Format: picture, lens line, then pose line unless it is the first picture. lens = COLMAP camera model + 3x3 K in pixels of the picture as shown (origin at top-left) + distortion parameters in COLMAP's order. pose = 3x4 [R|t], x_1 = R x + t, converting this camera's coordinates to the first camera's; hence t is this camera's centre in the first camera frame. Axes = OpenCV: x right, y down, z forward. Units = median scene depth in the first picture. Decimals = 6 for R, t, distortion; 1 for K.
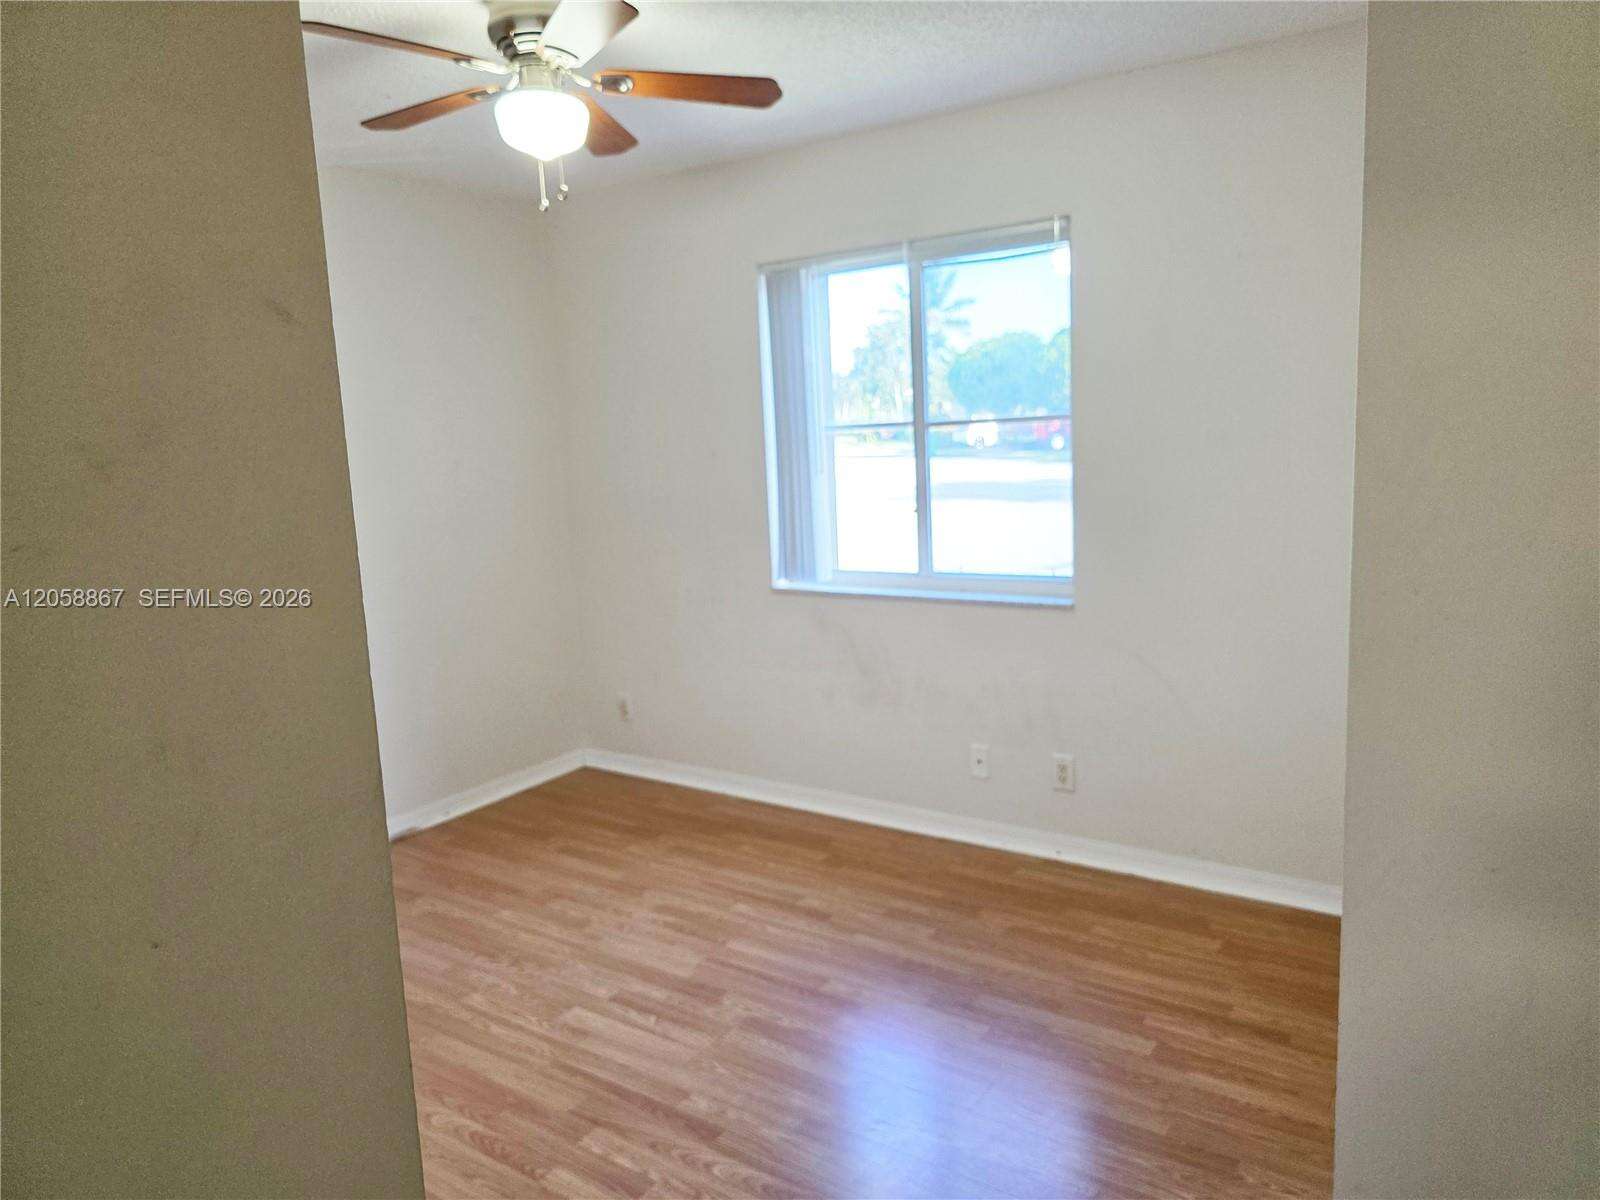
lens RADIAL K [[1080.0, 0, 800.3], [0, 1080.0, 606.1], [0, 0, 1]] dist [0.073327, -0.064524]
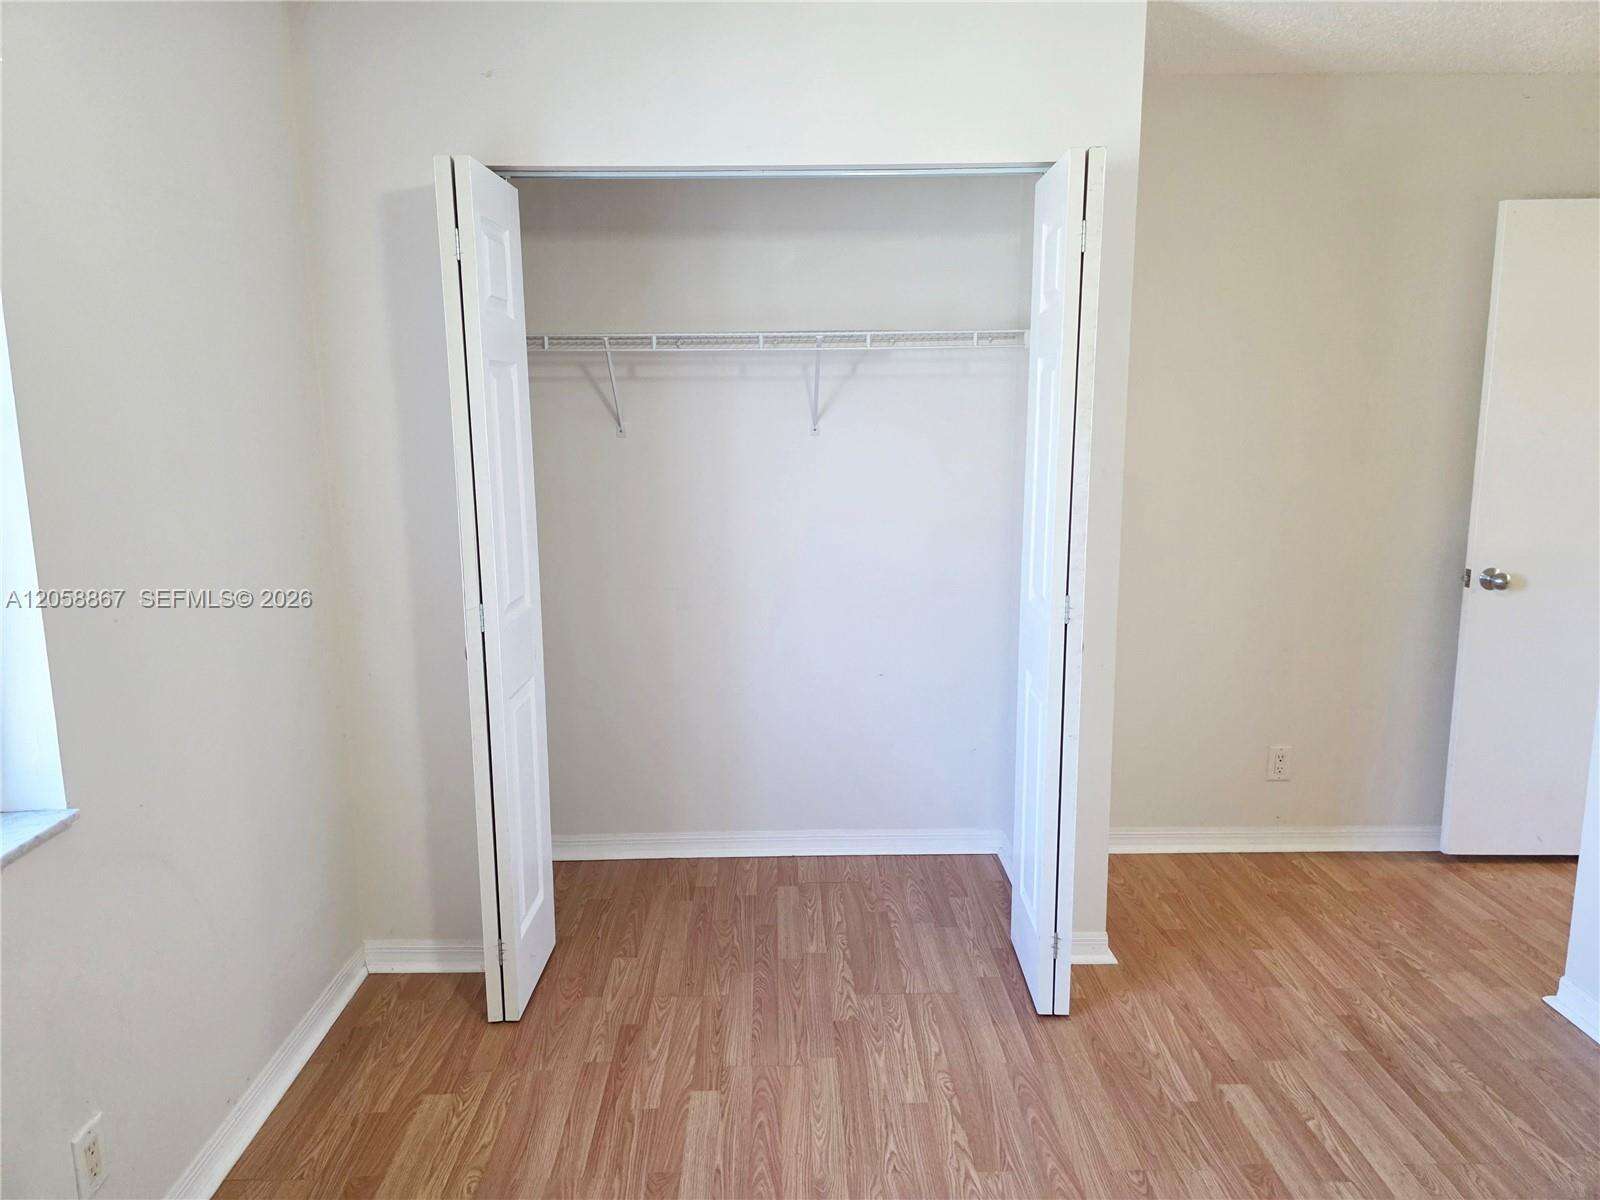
lens RADIAL K [[1080.0, 0, 787.3], [0, 1080.0, 603.1], [0, 0, 1]] dist [0.073327, -0.064524]
pose [[-0.575932, -0.074903, 0.814059, -0.419342], [0.187318, 0.957208, 0.220599, -0.167687], [-0.795747, 0.279538, -0.537256, 1.310806]]
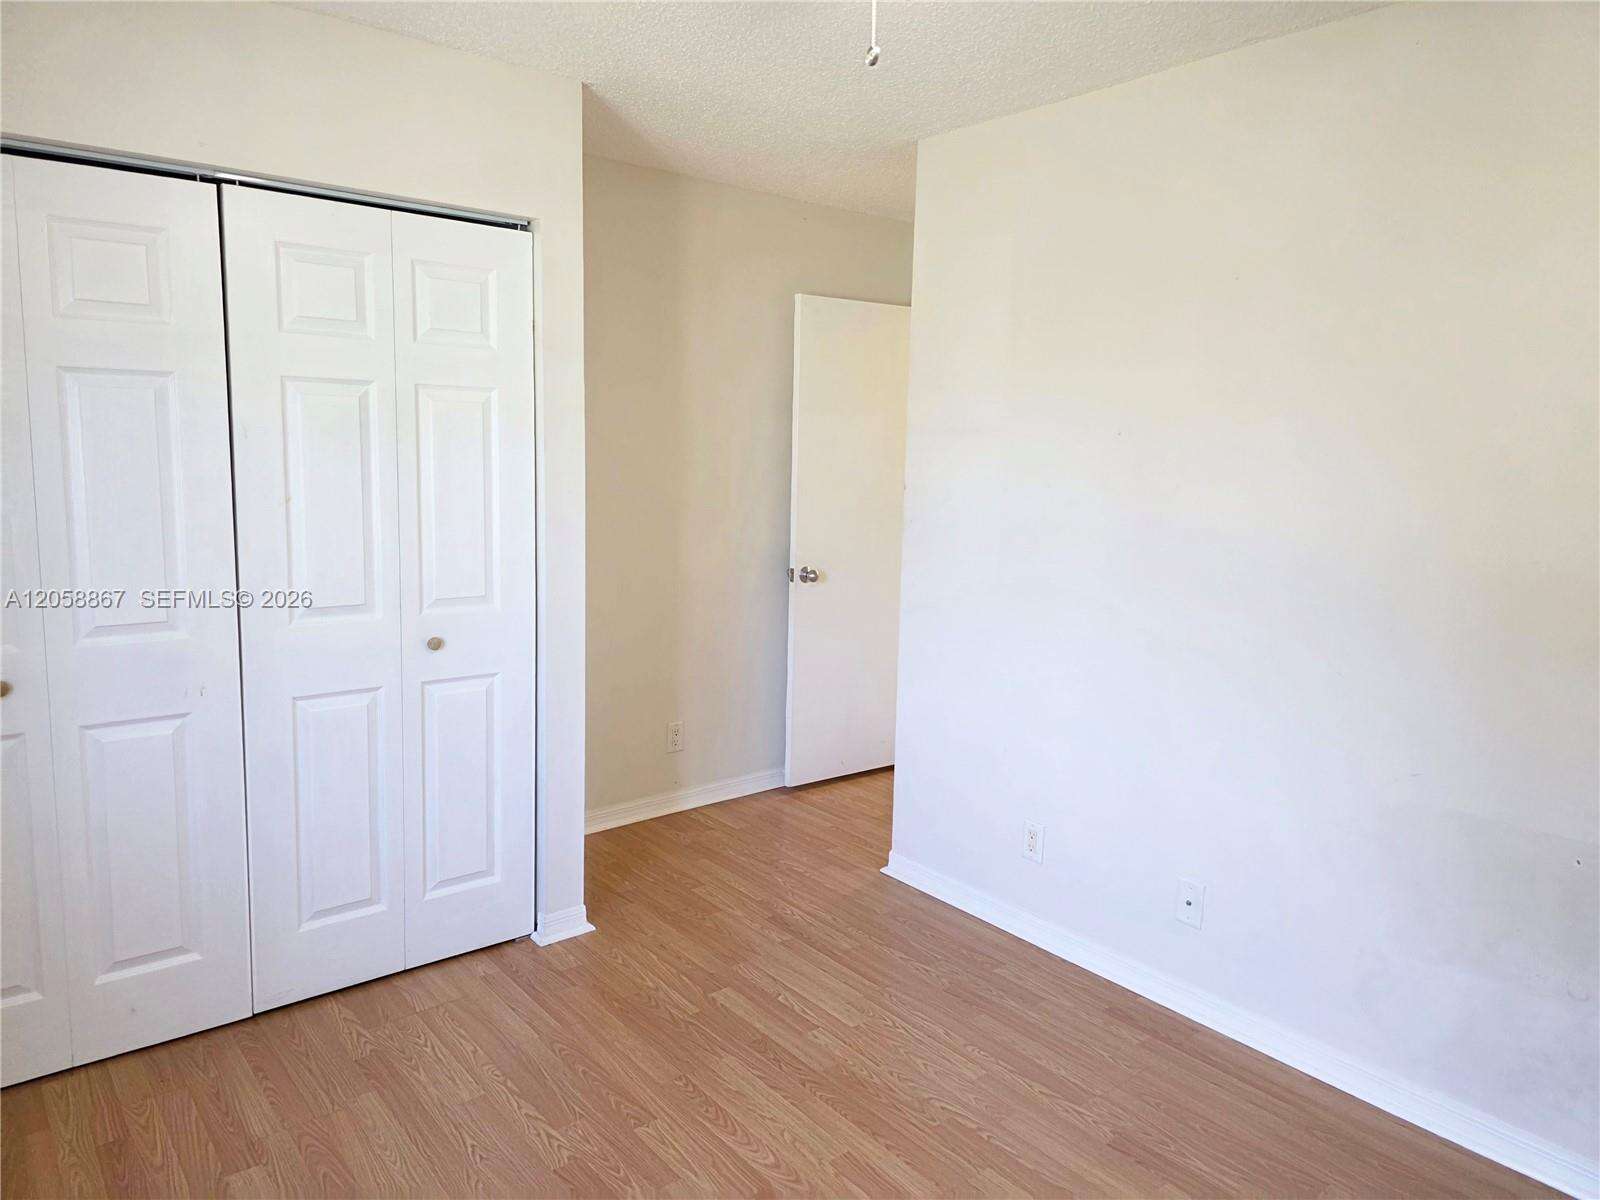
lens RADIAL K [[1080.0, 0, 807.1], [0, 1080.0, 602.6], [0, 0, 1]] dist [0.073327, -0.064524]
pose [[-0.959106, -0.002849, 0.283032, -0.325105], [0.086146, 0.949573, 0.301481, -0.223565], [-0.269618, 0.313534, -0.910496, 1.505831]]
